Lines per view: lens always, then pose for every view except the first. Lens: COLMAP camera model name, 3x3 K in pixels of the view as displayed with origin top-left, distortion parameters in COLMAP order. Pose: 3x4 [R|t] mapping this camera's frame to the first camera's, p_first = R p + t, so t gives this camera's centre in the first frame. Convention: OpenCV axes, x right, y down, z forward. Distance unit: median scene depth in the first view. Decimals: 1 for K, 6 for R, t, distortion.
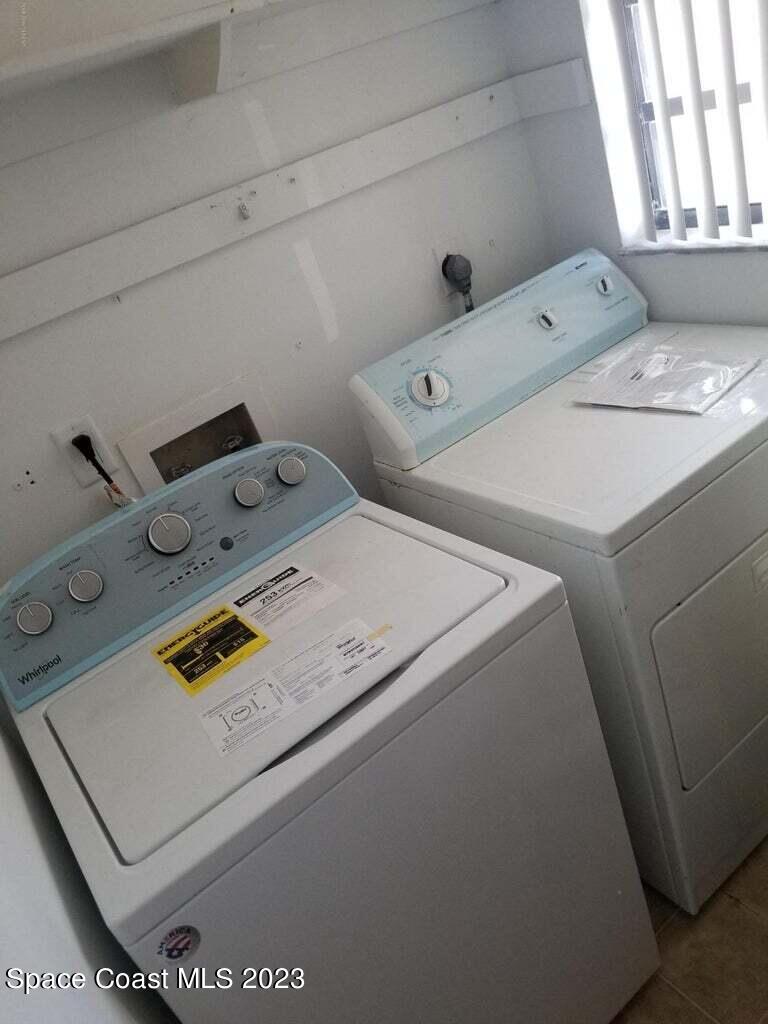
lens RADIAL K [[797.1, 0, 353.2], [0, 797.1, 512.2], [0, 0, 1]] dist [0.195487, -0.589379]
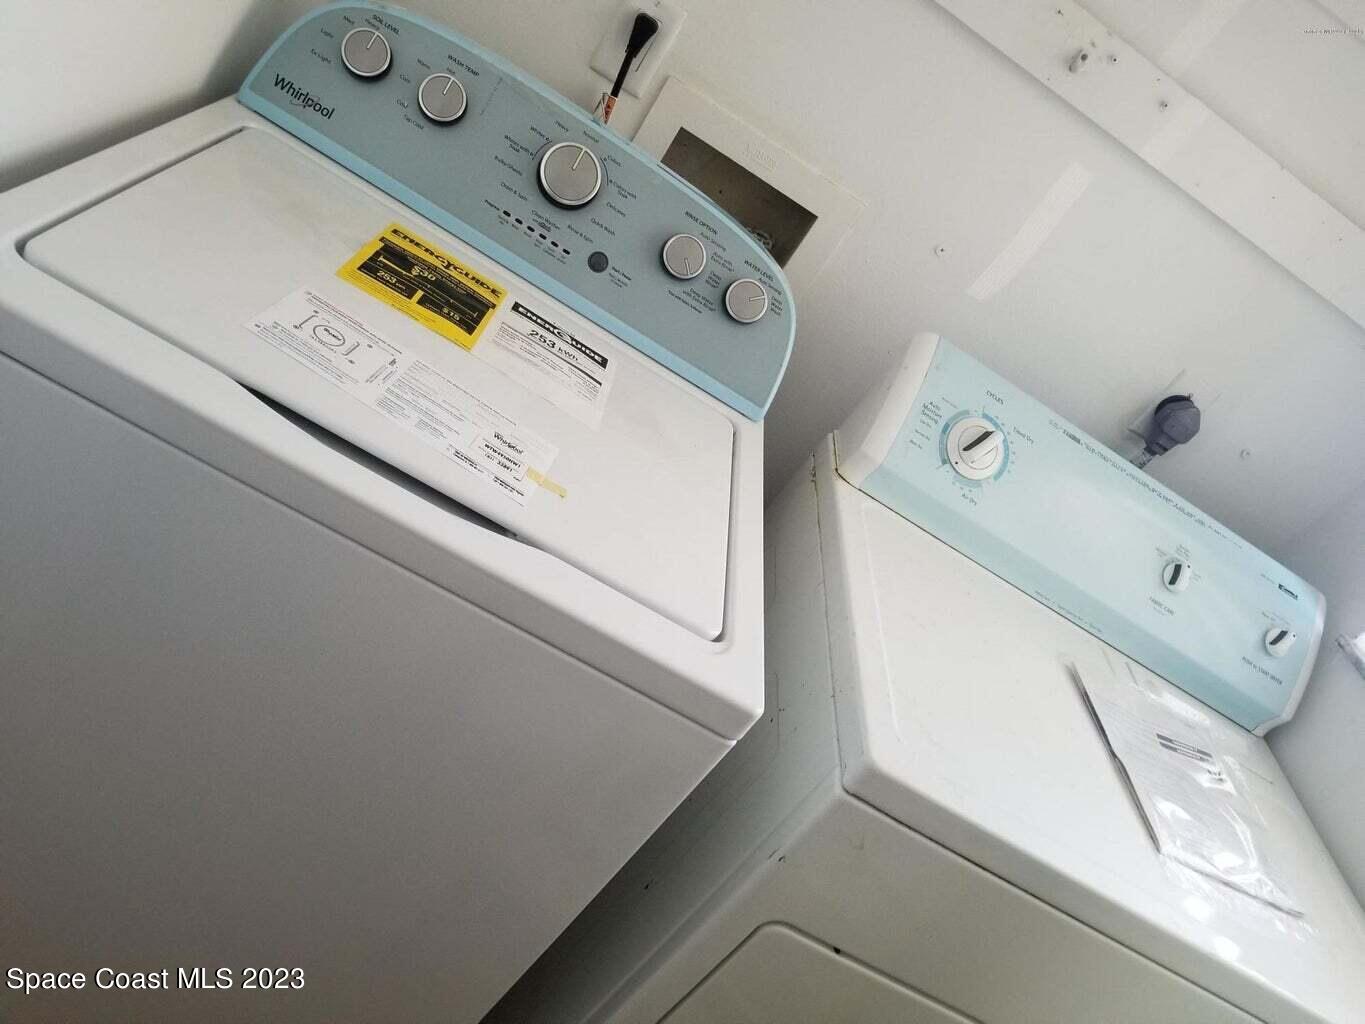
lens RADIAL K [[1034.2, 0, 684.8], [0, 1034.2, 488.4], [0, 0, 1]] dist [0.128967, -0.241588]
pose [[0.449500, 0.878174, -0.163585, 0.174999], [-0.882459, 0.464963, 0.071239, 0.002375], [0.138621, 0.112335, 0.983954, 0.196605]]
